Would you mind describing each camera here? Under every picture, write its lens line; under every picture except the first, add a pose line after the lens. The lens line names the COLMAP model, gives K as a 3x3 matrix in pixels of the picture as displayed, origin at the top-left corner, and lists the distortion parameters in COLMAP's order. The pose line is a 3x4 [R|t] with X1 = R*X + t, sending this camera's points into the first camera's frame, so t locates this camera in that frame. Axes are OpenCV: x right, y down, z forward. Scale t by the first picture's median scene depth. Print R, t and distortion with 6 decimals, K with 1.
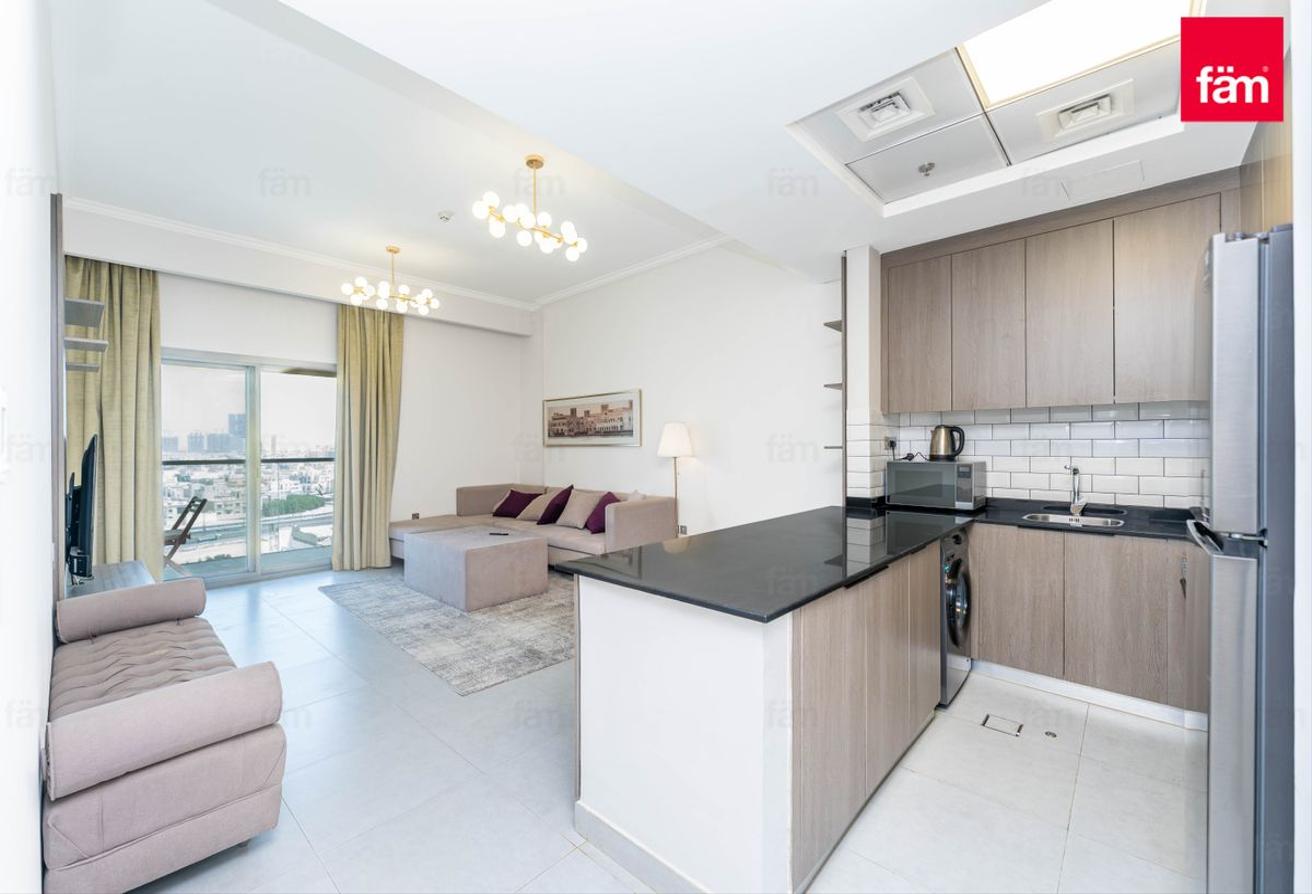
lens RADIAL K [[527.9, 0, 643.4], [0, 527.9, 447.1], [0, 0, 1]] dist [0.000080, 0.000091]
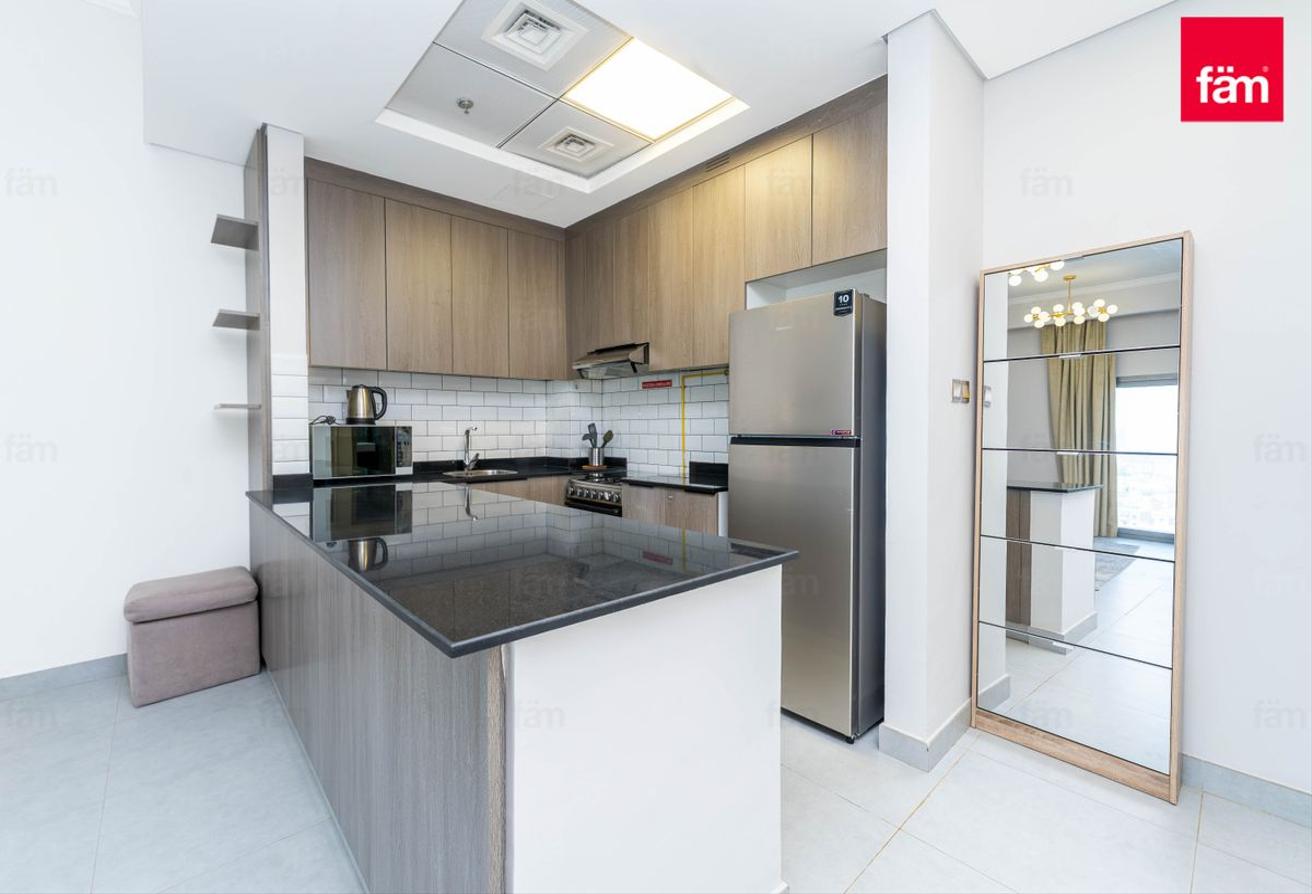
lens RADIAL K [[543.1, 0, 631.9], [0, 543.1, 438.5], [0, 0, 1]] dist [-0.000711, -0.000061]
pose [[0.103777, -0.016618, 0.994462, -0.215249], [0.005808, 0.999853, 0.016102, 0.026294], [-0.994584, 0.004105, 0.103859, 0.329455]]
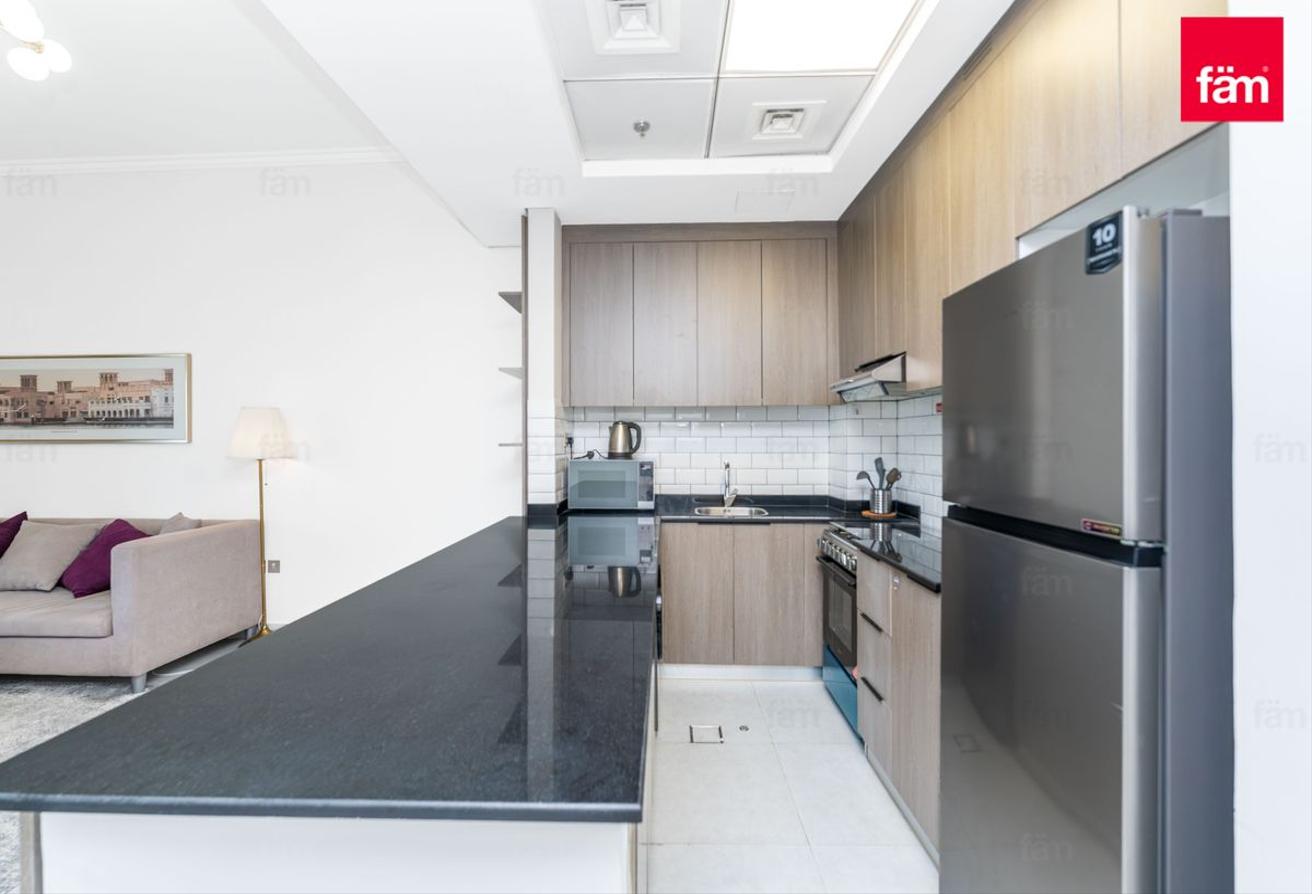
lens RADIAL K [[535.8, 0, 655.7], [0, 535.8, 439.2], [0, 0, 1]] dist [0.000816, -0.000168]
pose [[0.744680, 0.005502, 0.667399, -0.021470], [0.000232, 0.999964, -0.008503, -0.000665], [-0.667422, 0.006487, 0.744652, 0.174404]]
